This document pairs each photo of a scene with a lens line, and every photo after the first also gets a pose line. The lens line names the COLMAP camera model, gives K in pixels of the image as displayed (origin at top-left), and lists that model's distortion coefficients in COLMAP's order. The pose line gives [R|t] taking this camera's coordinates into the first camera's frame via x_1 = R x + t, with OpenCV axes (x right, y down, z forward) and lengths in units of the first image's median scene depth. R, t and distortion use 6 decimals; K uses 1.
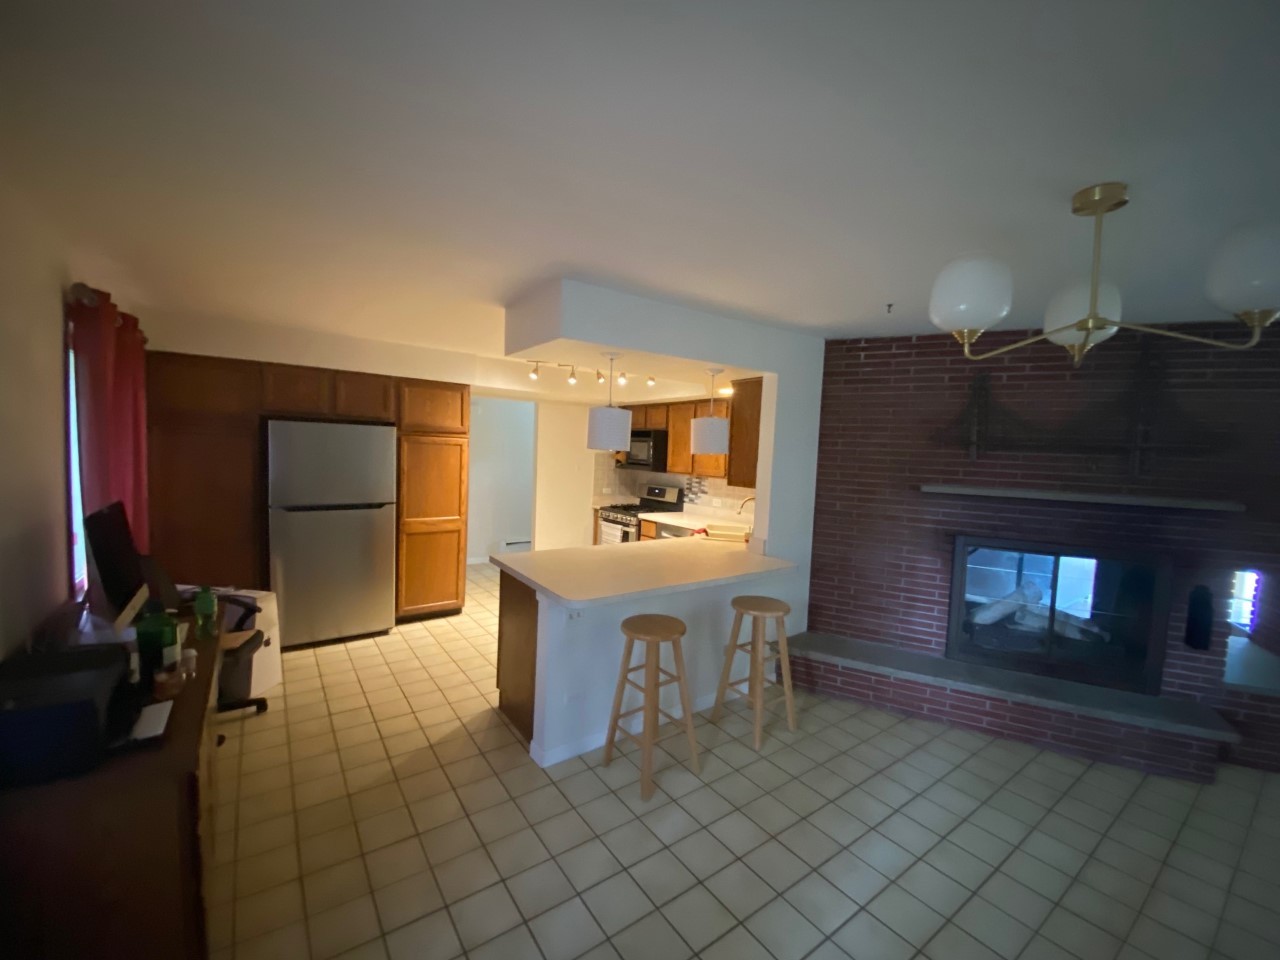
lens RADIAL K [[520.2, 0, 640.4], [0, 520.2, 480.4], [0, 0, 1]] dist [-0.021356, -0.002113]
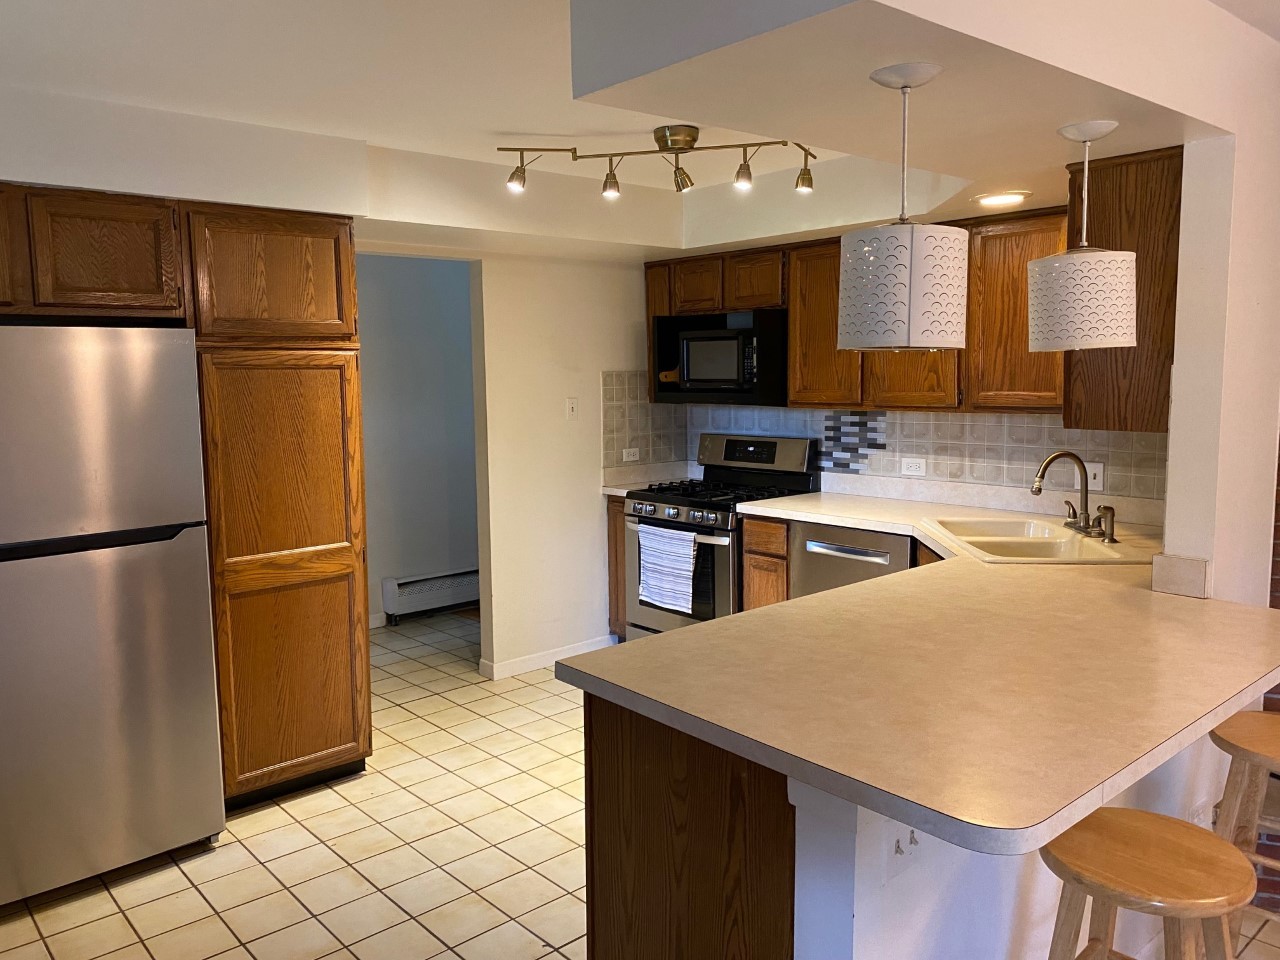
lens RADIAL K [[967.5, 0, 575.5], [0, 967.5, 465.3], [0, 0, 1]] dist [-0.025940, 0.013907]
pose [[0.996366, -0.062270, 0.058118, -0.184065], [0.059732, 0.997225, 0.044432, -0.012067], [-0.060723, -0.040799, 0.997320, 0.199718]]
